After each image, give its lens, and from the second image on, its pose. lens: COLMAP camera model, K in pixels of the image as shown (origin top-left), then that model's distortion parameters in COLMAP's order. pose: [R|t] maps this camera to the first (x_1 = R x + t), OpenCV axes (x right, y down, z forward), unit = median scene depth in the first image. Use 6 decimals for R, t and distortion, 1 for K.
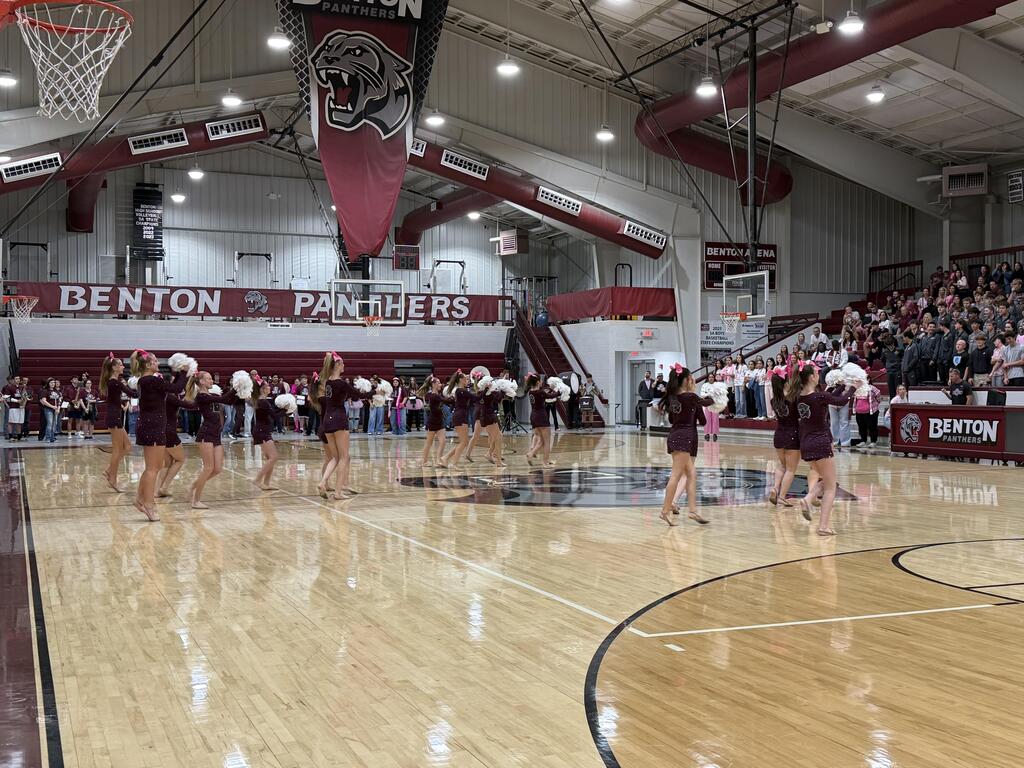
lens RADIAL K [[1204.8, 0, 520.9], [0, 1204.8, 388.8], [0, 0, 1]] dist [0.106119, 0.000000]
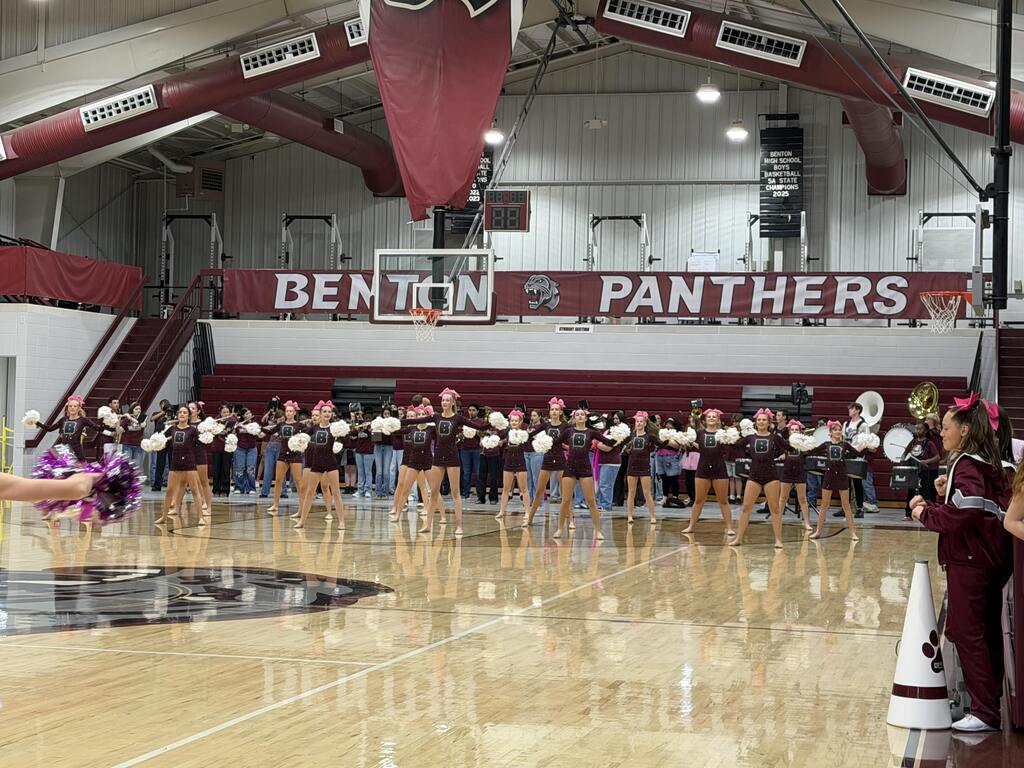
lens RADIAL K [[1918.5, 0, 509.7], [0, 1918.5, 380.2], [0, 0, 1]] dist [0.162398, 0.000000]
pose [[0.799498, 0.011092, -0.600566, 0.386966], [-0.030985, 0.999260, -0.022793, -0.002195], [0.599869, 0.036832, 0.799250, 0.196605]]
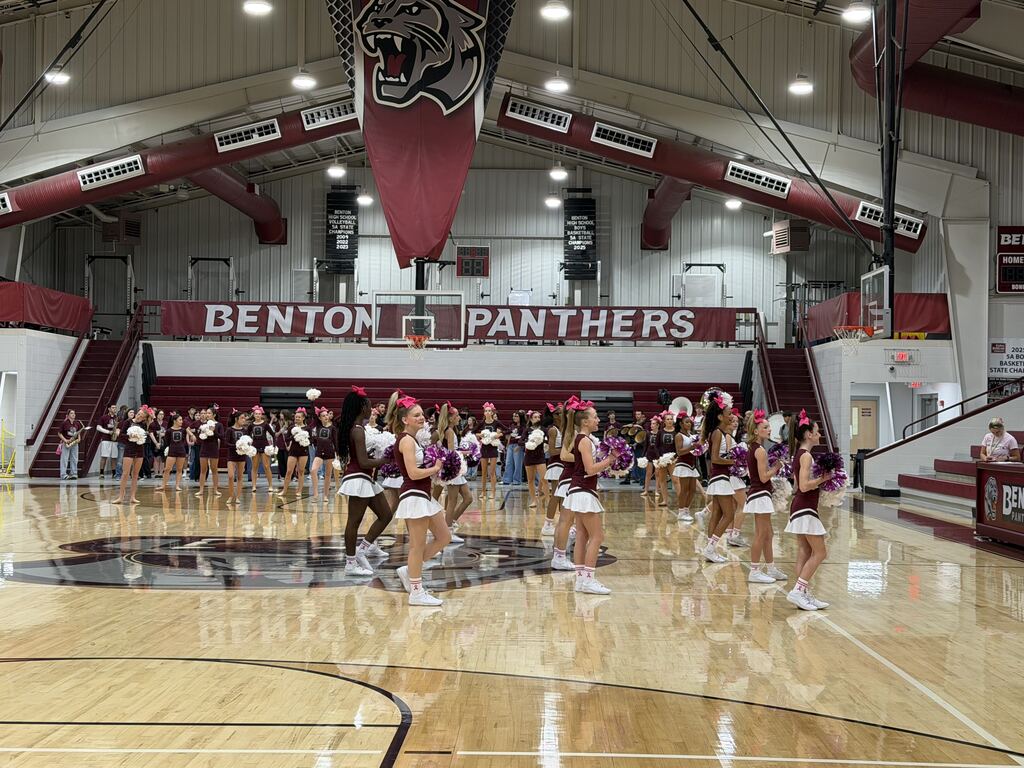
lens RADIAL K [[1492.8, 0, 514.1], [0, 1492.8, 391.3], [0, 0, 1]] dist [0.151192, 0.000000]
pose [[0.914429, 0.008210, -0.404664, 0.265506], [-0.018657, 0.999586, -0.021881, -0.001665], [0.404317, 0.027559, 0.914204, 0.092305]]
